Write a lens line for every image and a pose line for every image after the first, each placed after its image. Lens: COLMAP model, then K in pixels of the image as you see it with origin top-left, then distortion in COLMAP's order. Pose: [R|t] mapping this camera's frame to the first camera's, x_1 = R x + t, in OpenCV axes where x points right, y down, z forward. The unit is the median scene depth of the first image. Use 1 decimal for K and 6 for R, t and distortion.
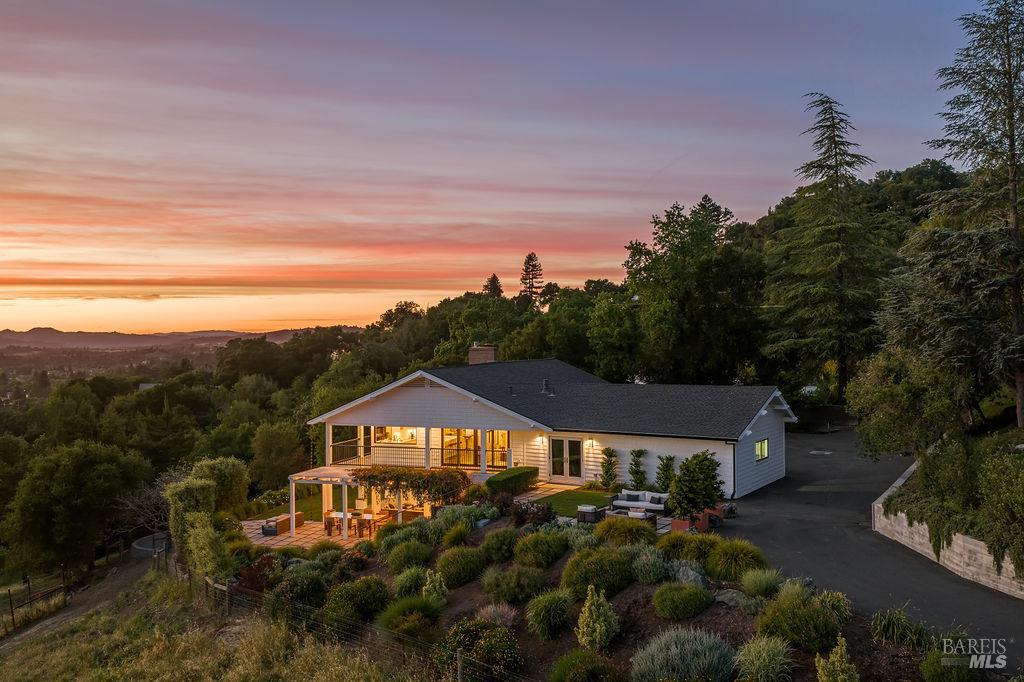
lens RADIAL K [[846.4, 0, 510.2], [0, 846.4, 346.0], [0, 0, 1]] dist [0.029211, -0.055157]
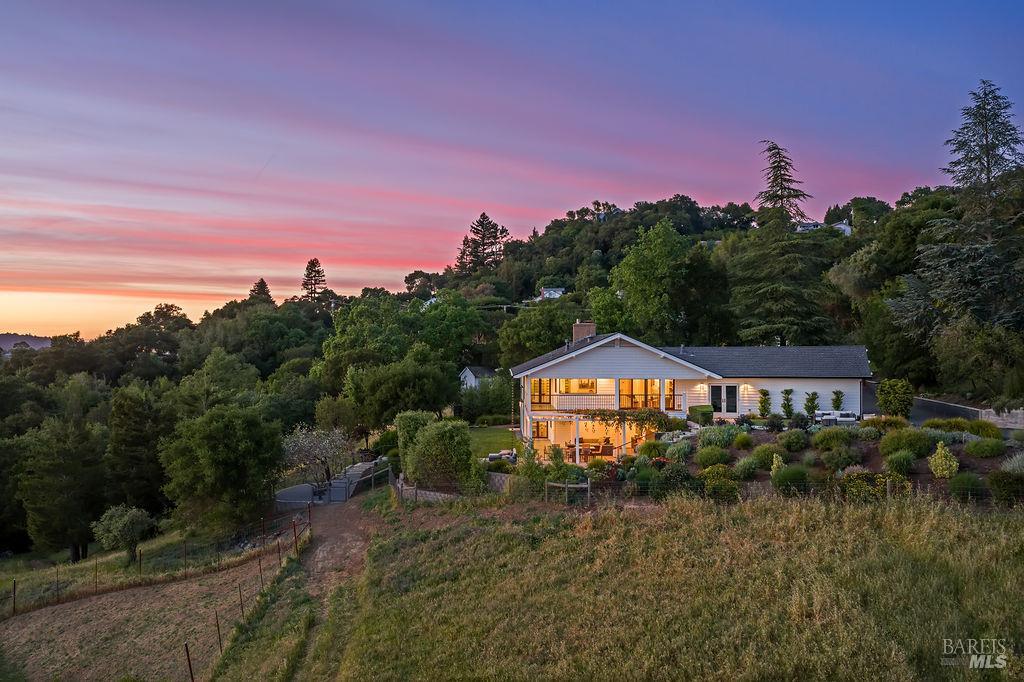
lens RADIAL K [[841.5, 0, 512.0], [0, 841.5, 341.0], [0, 0, 1]] dist [0.031595, -0.075781]
pose [[0.942433, 0.013688, 0.334115, -0.697918], [-0.006466, 0.999721, -0.022719, 0.071810], [-0.334332, 0.019251, 0.942259, -0.156280]]
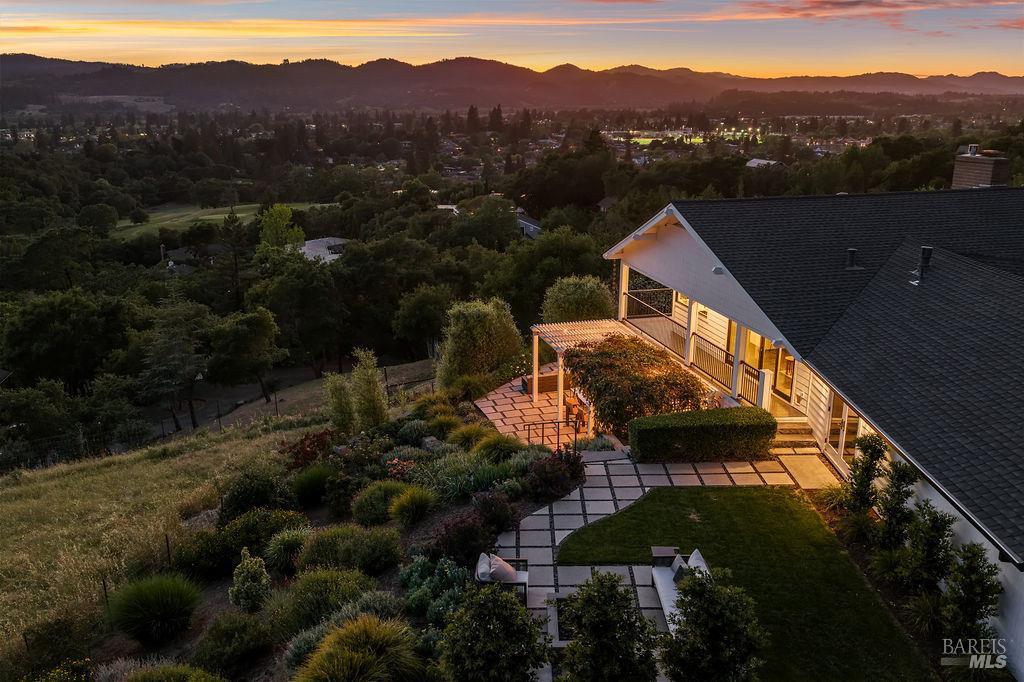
lens RADIAL K [[846.4, 0, 510.2], [0, 846.4, 346.0], [0, 0, 1]] dist [0.029211, -0.055157]
pose [[0.546423, 0.246879, -0.800295, 0.337553], [-0.007048, 0.956888, 0.290373, -0.048338], [0.837479, -0.153026, 0.524606, 0.585711]]
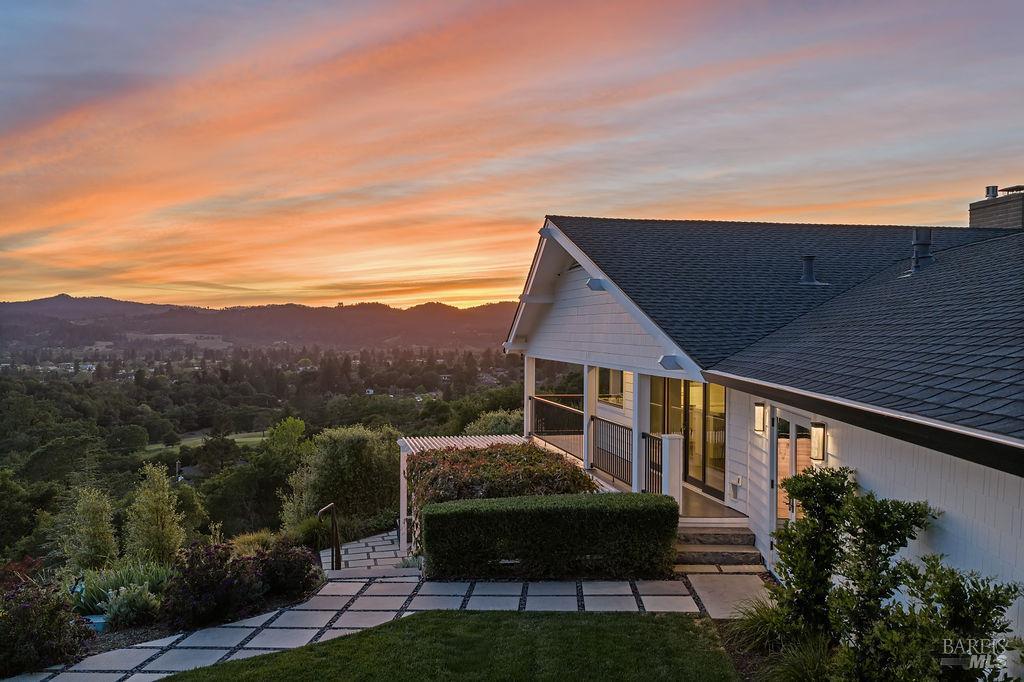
lens RADIAL K [[846.4, 0, 510.2], [0, 846.4, 346.0], [0, 0, 1]] dist [0.029211, -0.055157]
pose [[0.505066, 0.022825, -0.862779, 0.243079], [-0.013160, 0.999738, 0.018745, 0.083018], [0.862981, 0.001887, 0.505234, 0.787773]]
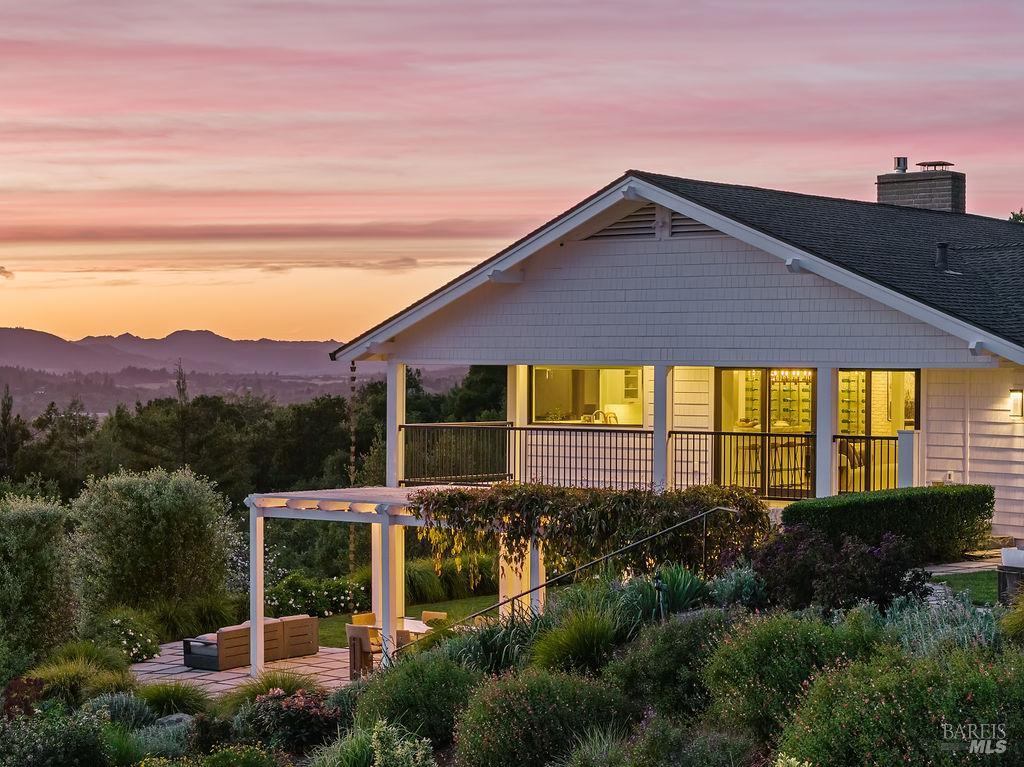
lens RADIAL K [[2046.0, 0, 512.0], [0, 2046.0, 383.5], [0, 0, 1]] dist [-0.188528, 0.555649]
pose [[0.940408, 0.014668, -0.339731, 0.111657], [-0.013838, 0.999892, 0.004865, 0.103720], [0.339765, 0.000126, 0.940510, 0.276673]]
